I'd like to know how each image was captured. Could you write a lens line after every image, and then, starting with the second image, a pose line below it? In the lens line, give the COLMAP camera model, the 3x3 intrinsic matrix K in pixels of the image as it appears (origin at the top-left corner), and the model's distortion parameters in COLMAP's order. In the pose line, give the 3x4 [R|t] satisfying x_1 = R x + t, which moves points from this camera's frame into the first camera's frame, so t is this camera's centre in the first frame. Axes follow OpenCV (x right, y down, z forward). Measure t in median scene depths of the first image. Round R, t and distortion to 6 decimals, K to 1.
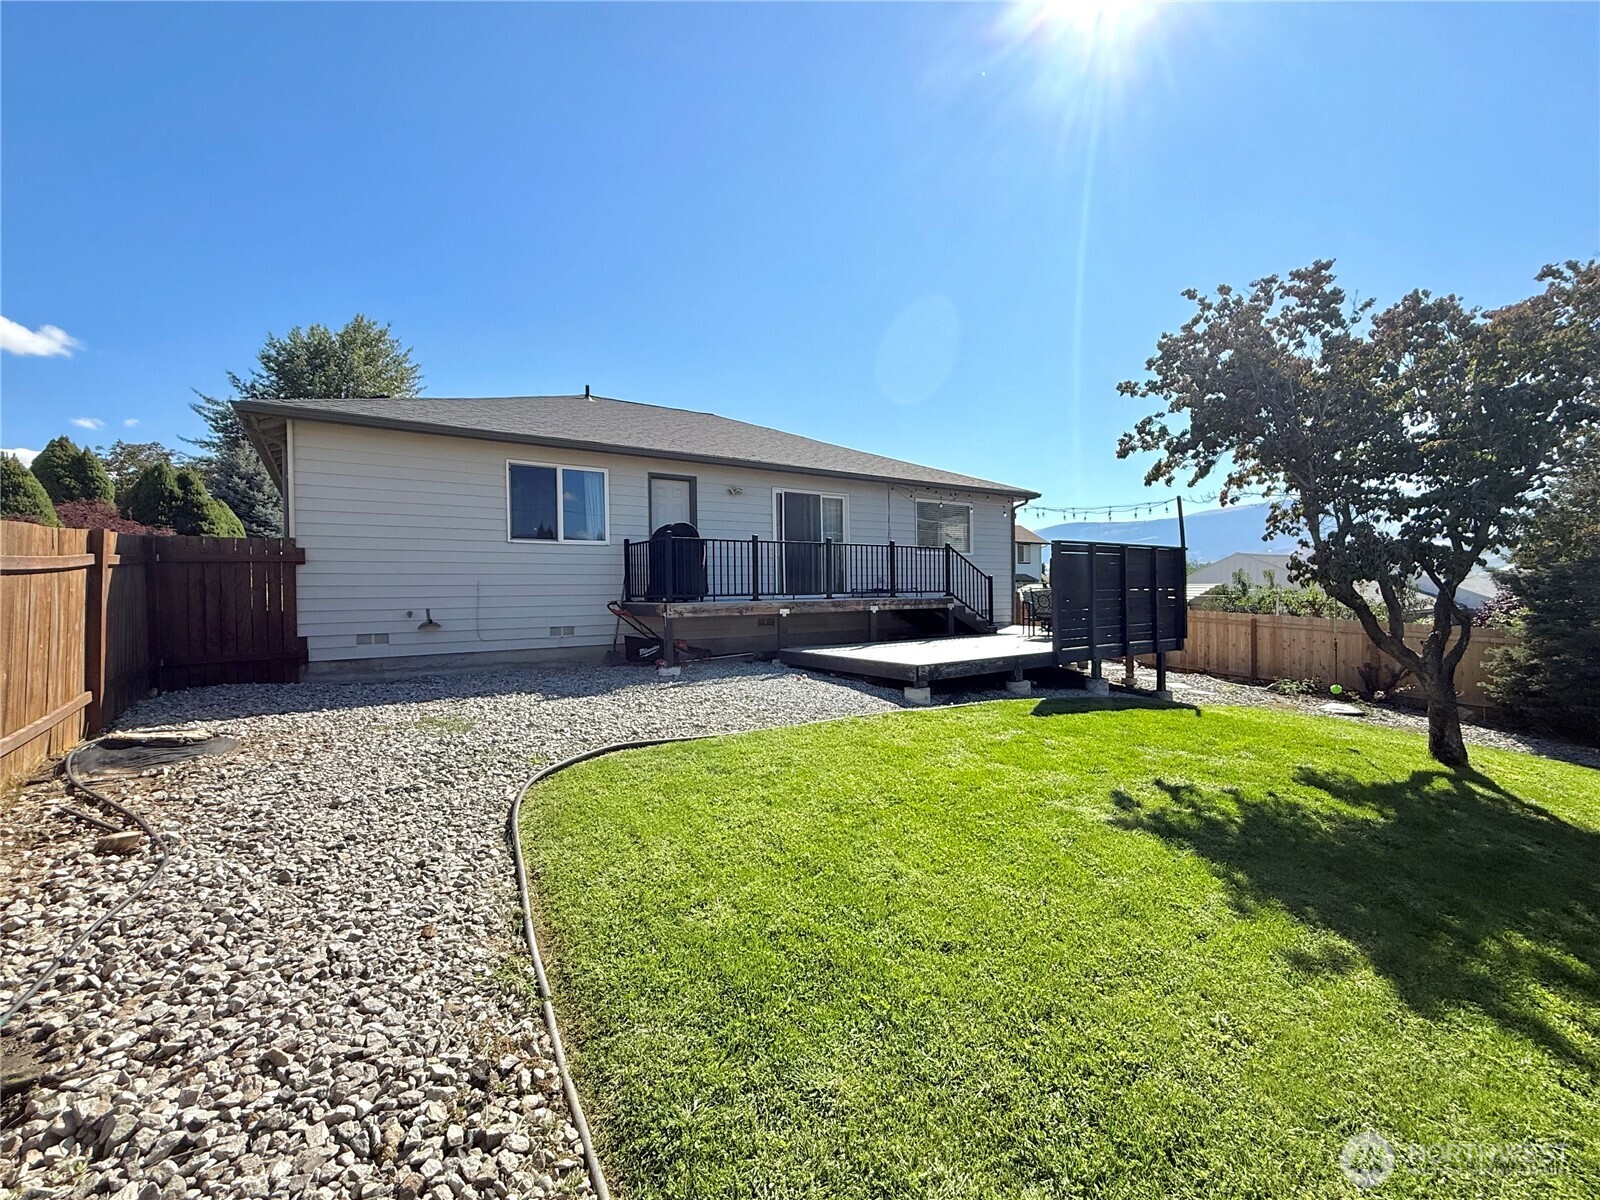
lens RADIAL K [[634.7, 0, 795.6], [0, 634.7, 596.8], [0, 0, 1]] dist [0.000961, -0.000273]
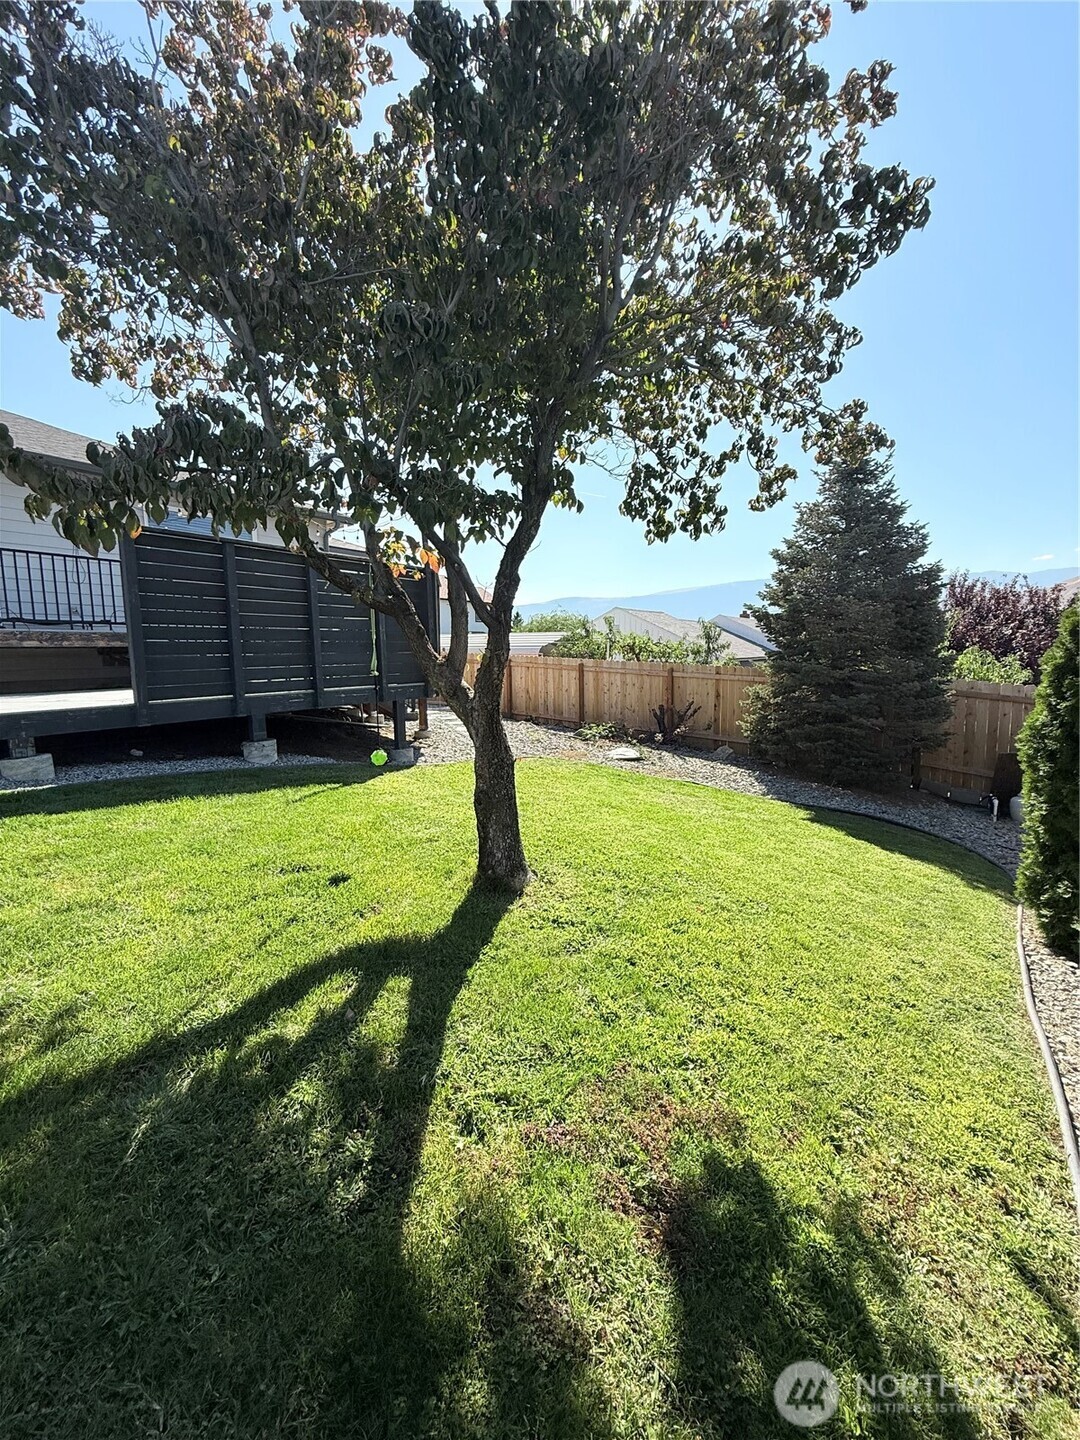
lens RADIAL K [[571.2, 0, 541.9], [0, 571.2, 714.6], [0, 0, 1]] dist [0.000961, -0.000273]
pose [[0.936018, -0.038642, 0.349826, 0.434127], [0.003706, 0.994981, 0.099991, 0.030406], [-0.351934, -0.092297, 0.931463, 0.241436]]
